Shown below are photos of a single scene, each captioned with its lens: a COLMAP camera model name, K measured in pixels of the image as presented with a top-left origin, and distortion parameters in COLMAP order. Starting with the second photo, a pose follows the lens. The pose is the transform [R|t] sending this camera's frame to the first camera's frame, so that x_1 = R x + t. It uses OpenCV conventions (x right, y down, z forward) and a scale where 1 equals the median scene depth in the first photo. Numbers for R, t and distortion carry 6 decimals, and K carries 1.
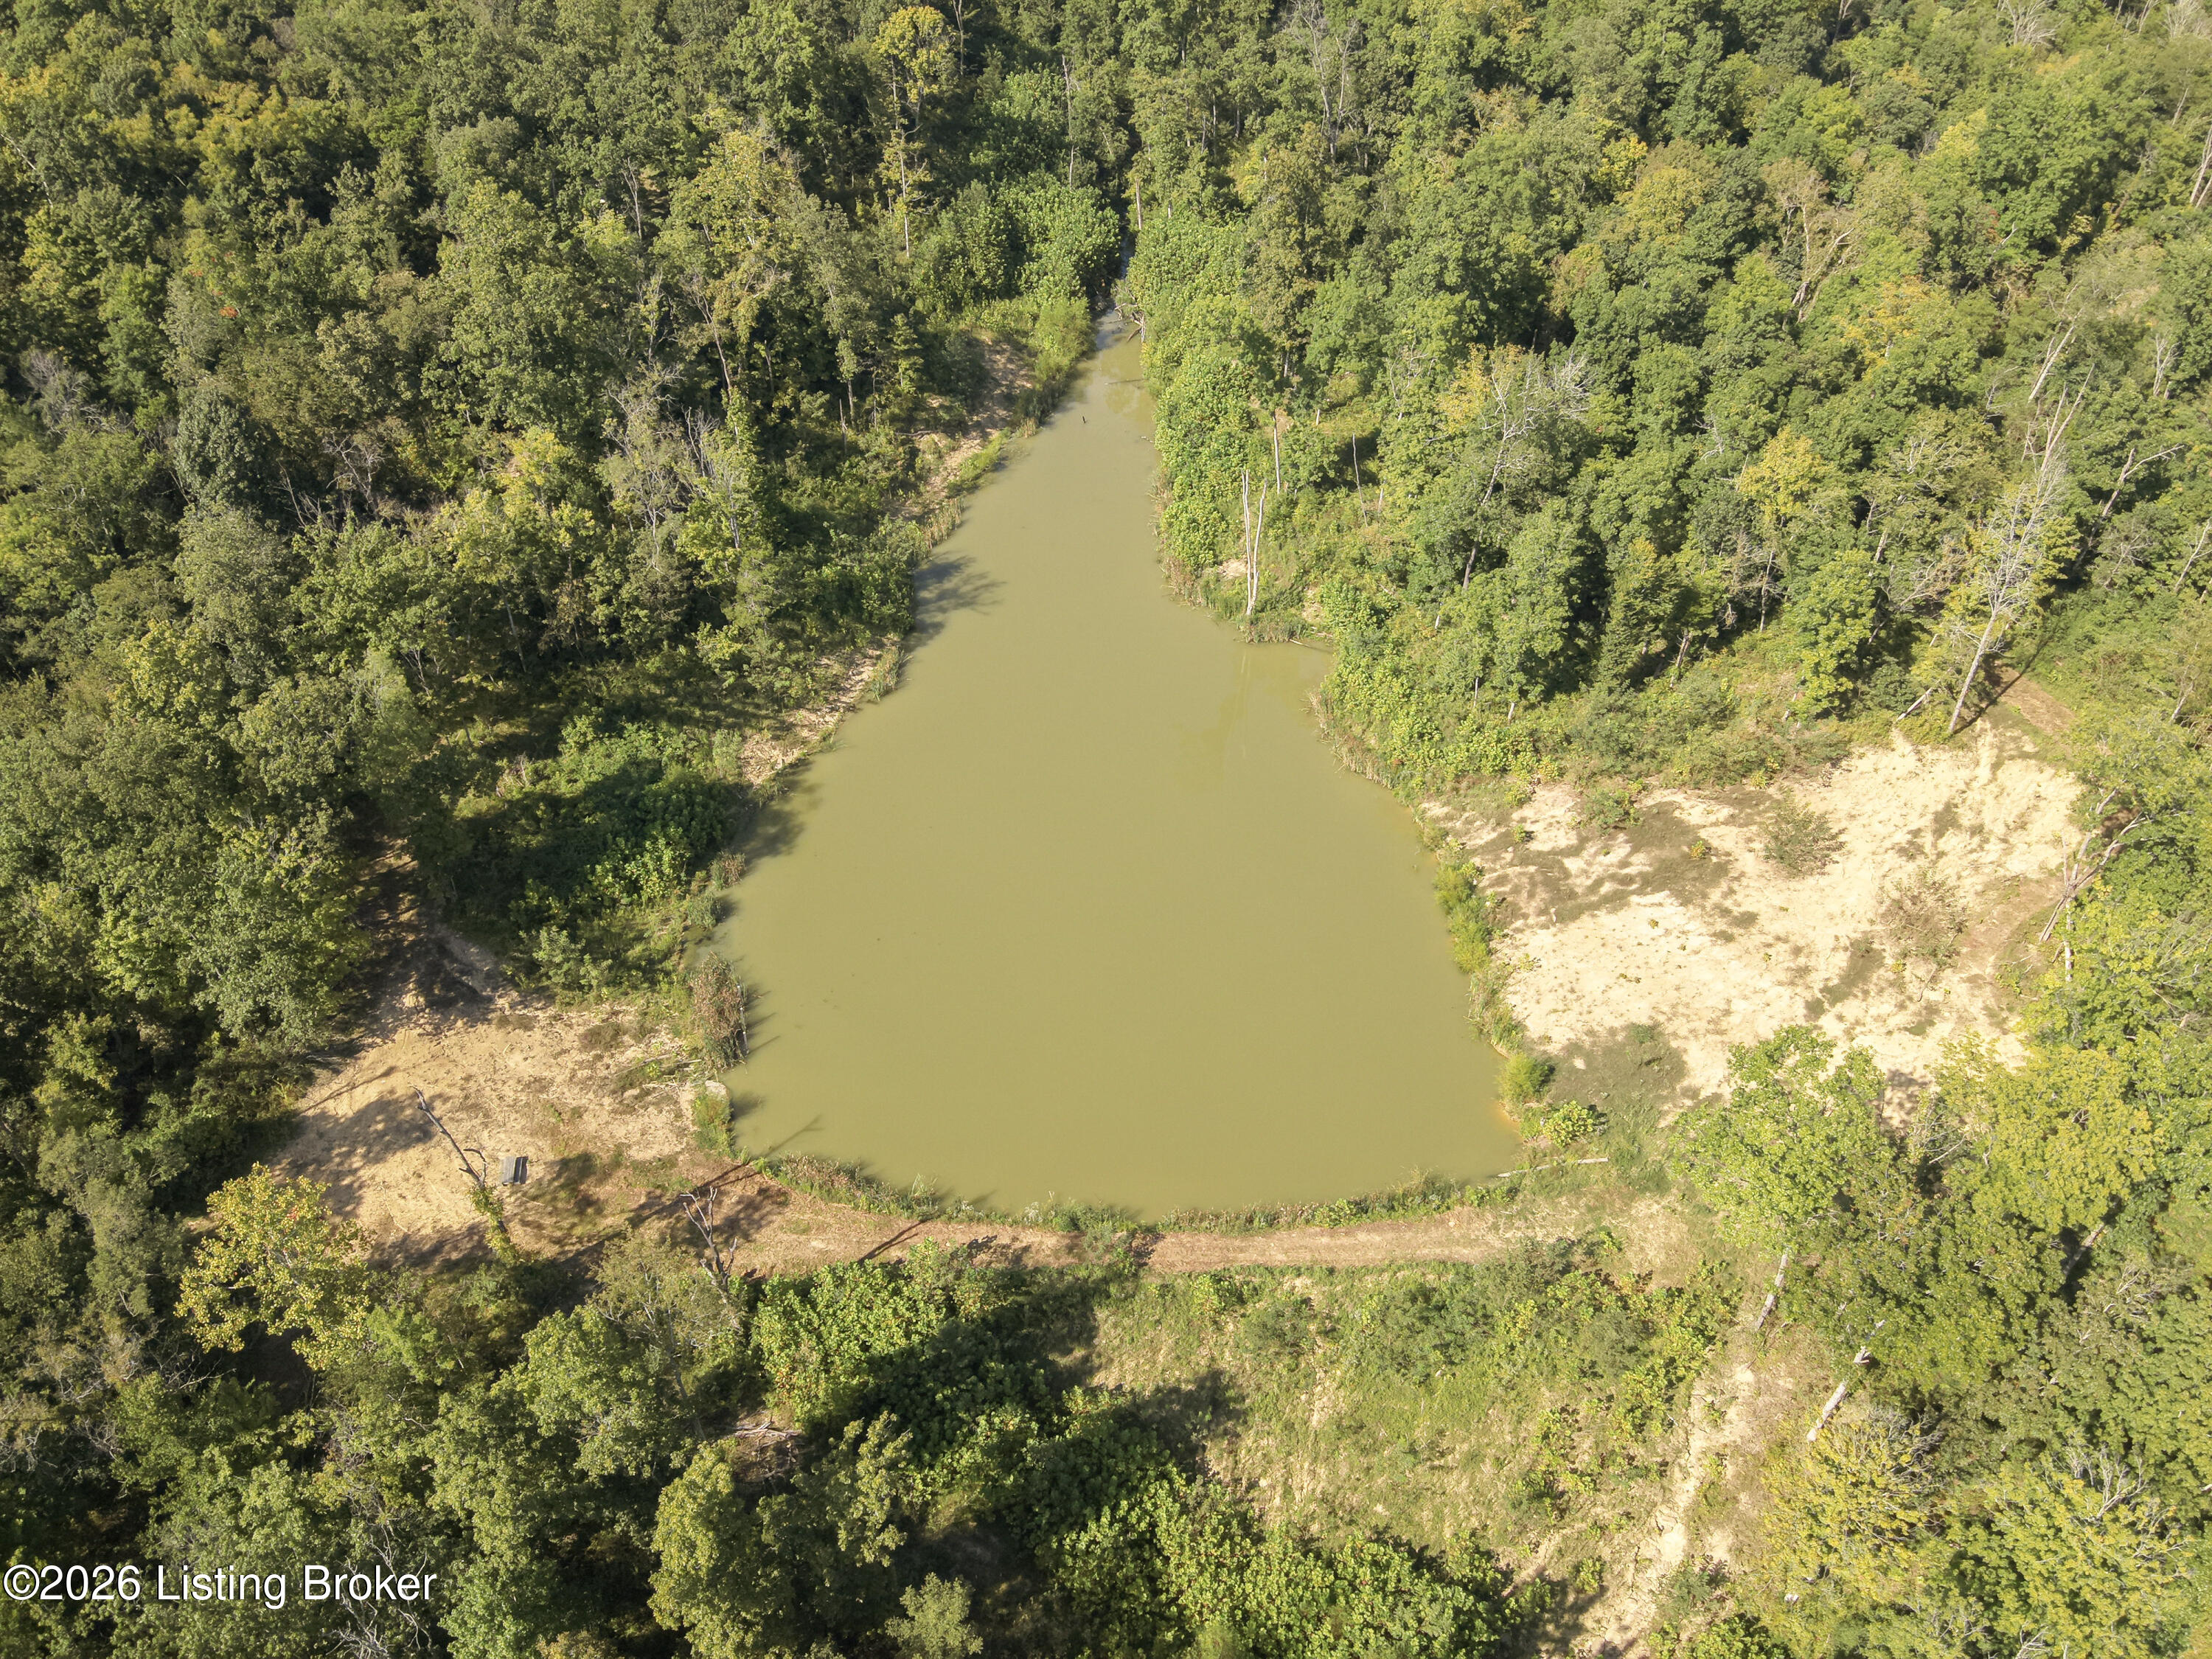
lens RADIAL K [[1659.5, 0, 1106.0], [0, 1659.5, 829.5], [0, 0, 1]] dist [0.078362, -0.192595]
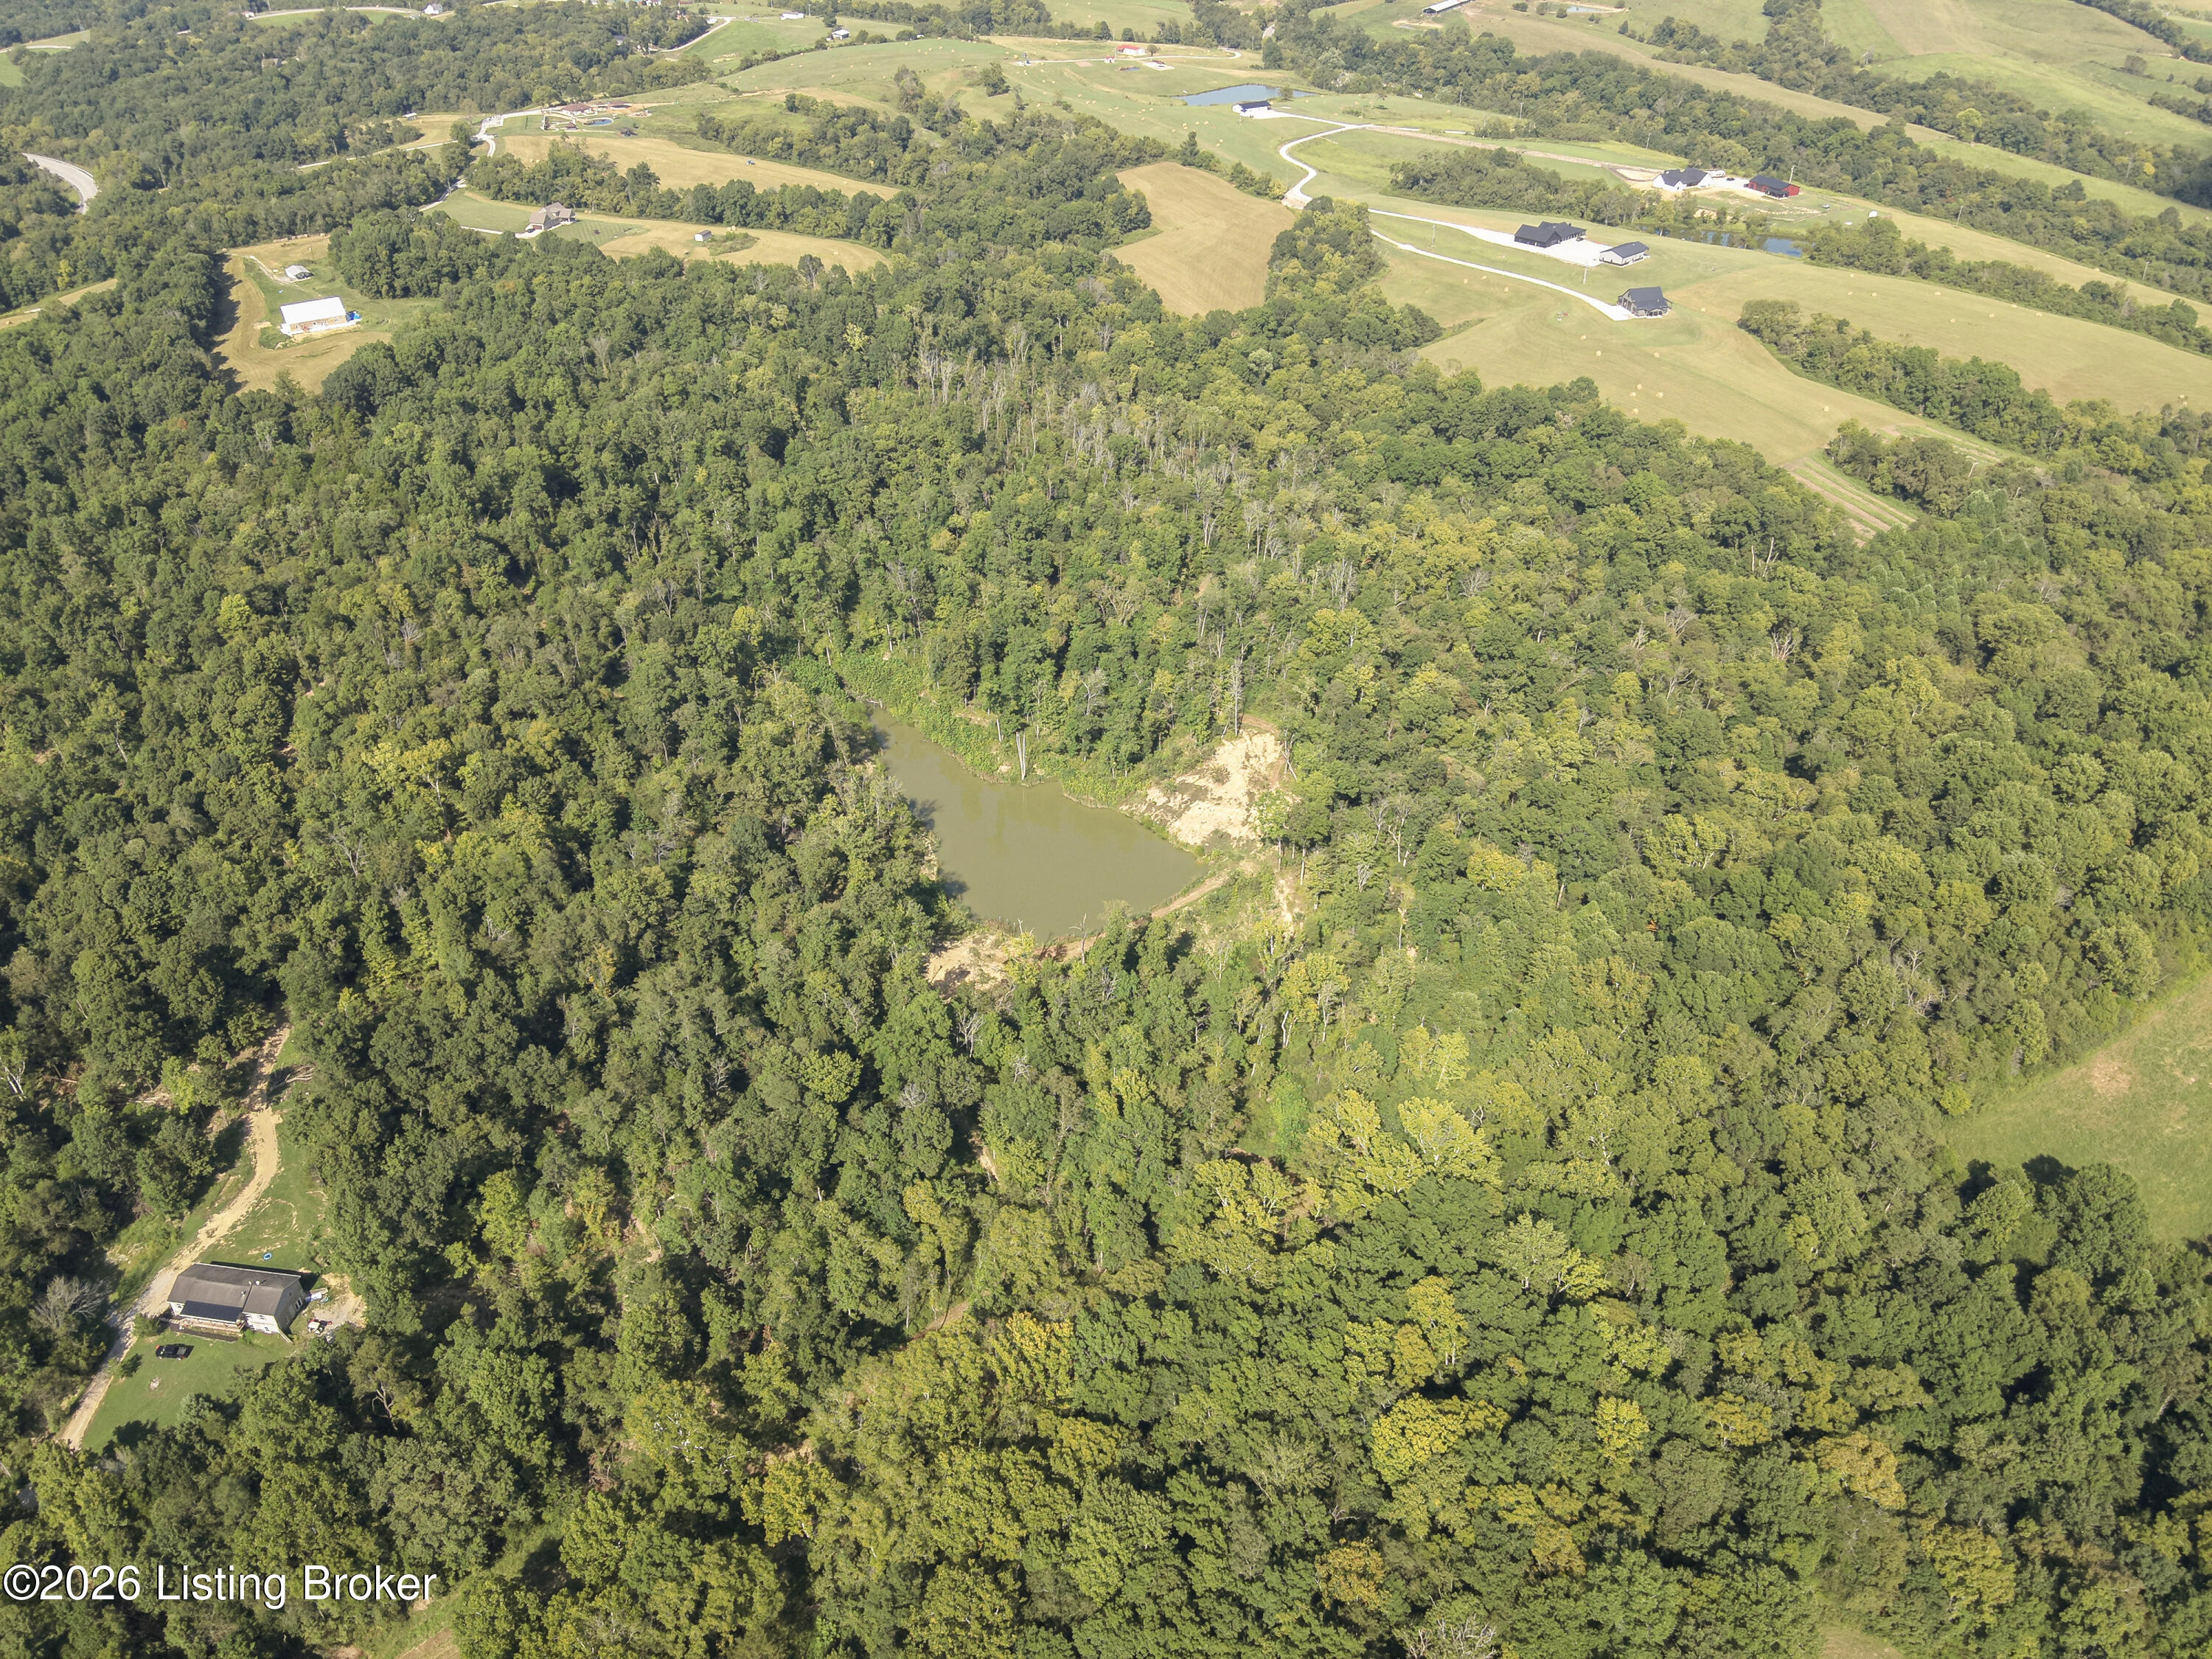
lens RADIAL K [[1659.5, 0, 1106.0], [0, 1659.5, 829.5], [0, 0, 1]] dist [0.078362, -0.192595]
pose [[0.787910, -0.344460, 0.510436, -1.442701], [0.414079, 0.909894, -0.025144, 0.090848], [-0.455781, 0.231172, 0.859548, -1.683884]]
